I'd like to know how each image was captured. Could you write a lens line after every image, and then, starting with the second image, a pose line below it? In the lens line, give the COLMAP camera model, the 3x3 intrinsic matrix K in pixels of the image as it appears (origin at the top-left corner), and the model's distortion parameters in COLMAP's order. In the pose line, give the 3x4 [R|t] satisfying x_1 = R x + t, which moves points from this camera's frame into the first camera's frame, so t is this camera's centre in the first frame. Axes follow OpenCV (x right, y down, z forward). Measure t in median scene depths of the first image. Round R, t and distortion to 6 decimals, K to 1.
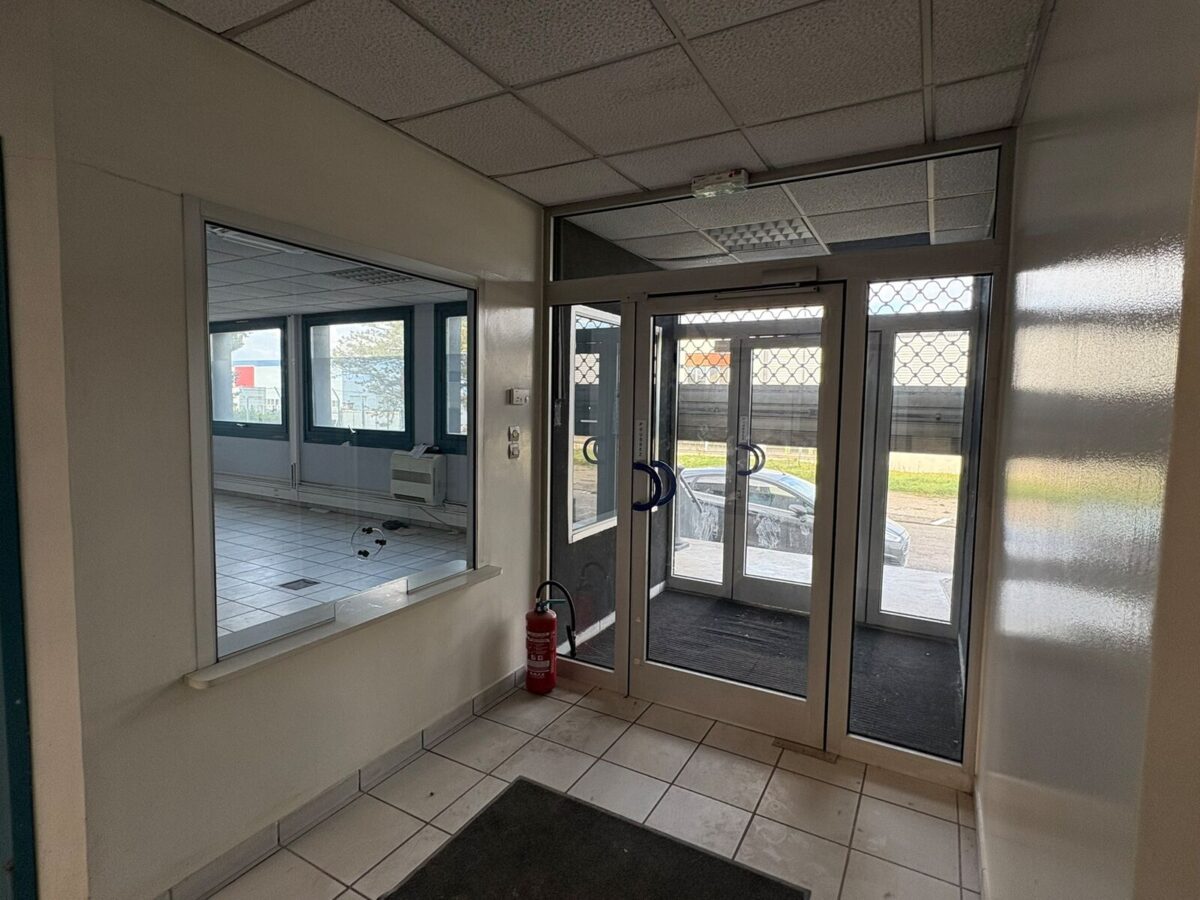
lens RADIAL K [[599.3, 0, 593.7], [0, 599.3, 445.0], [0, 0, 1]] dist [-0.002787, 0.000365]
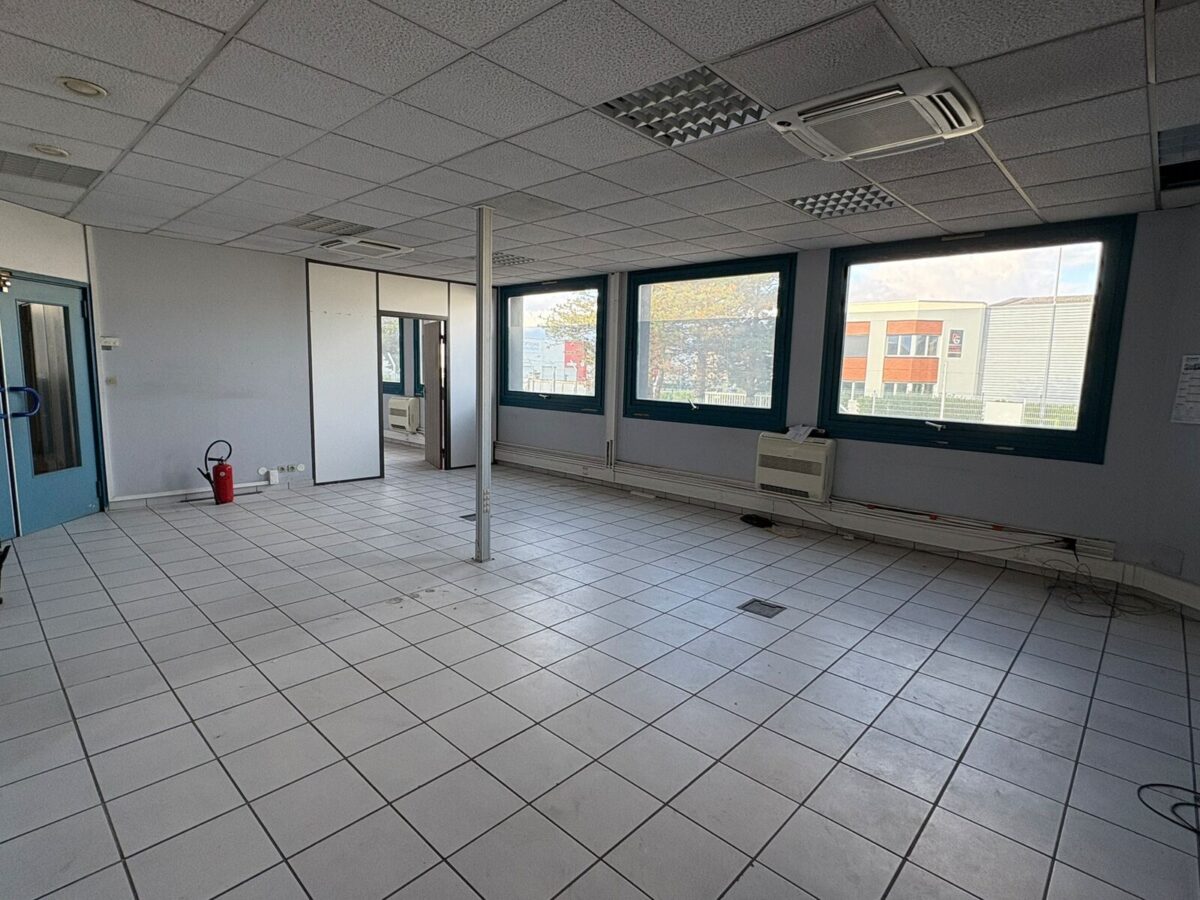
lens RADIAL K [[599.3, 0, 593.7], [0, 599.3, 445.0], [0, 0, 1]] dist [-0.002787, 0.000365]
pose [[0.971574, 0.038314, -0.233616, -0.322619], [-0.027149, 0.998339, 0.050822, -0.007308], [0.235175, -0.043035, 0.971000, 0.124325]]
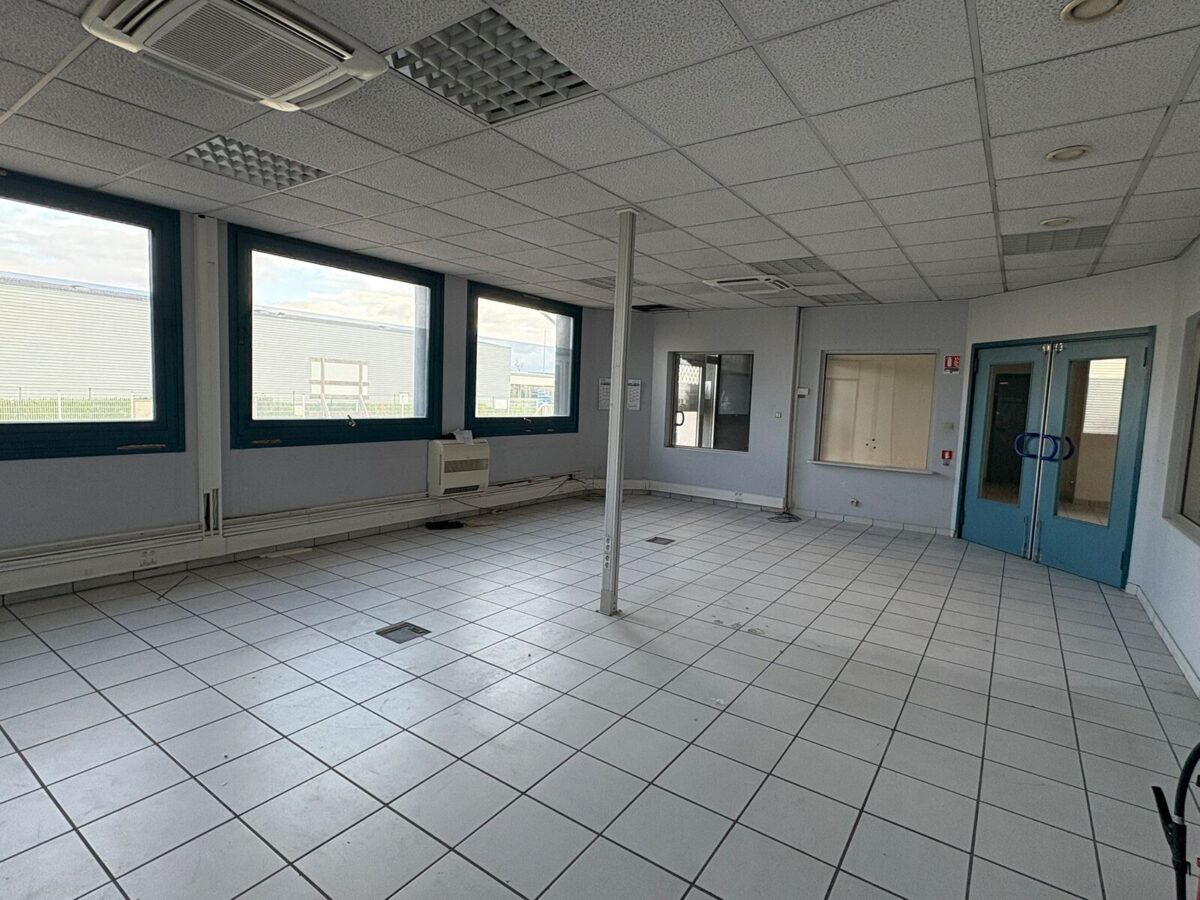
lens RADIAL K [[608.8, 0, 600.0], [0, 608.8, 450.0], [0, 0, 1]] dist [-0.003935, -0.000111]
pose [[0.096676, -0.106722, 0.989578, -1.040971], [0.035210, 0.993979, 0.103757, -0.052471], [-0.994693, 0.024813, 0.099852, 0.603840]]
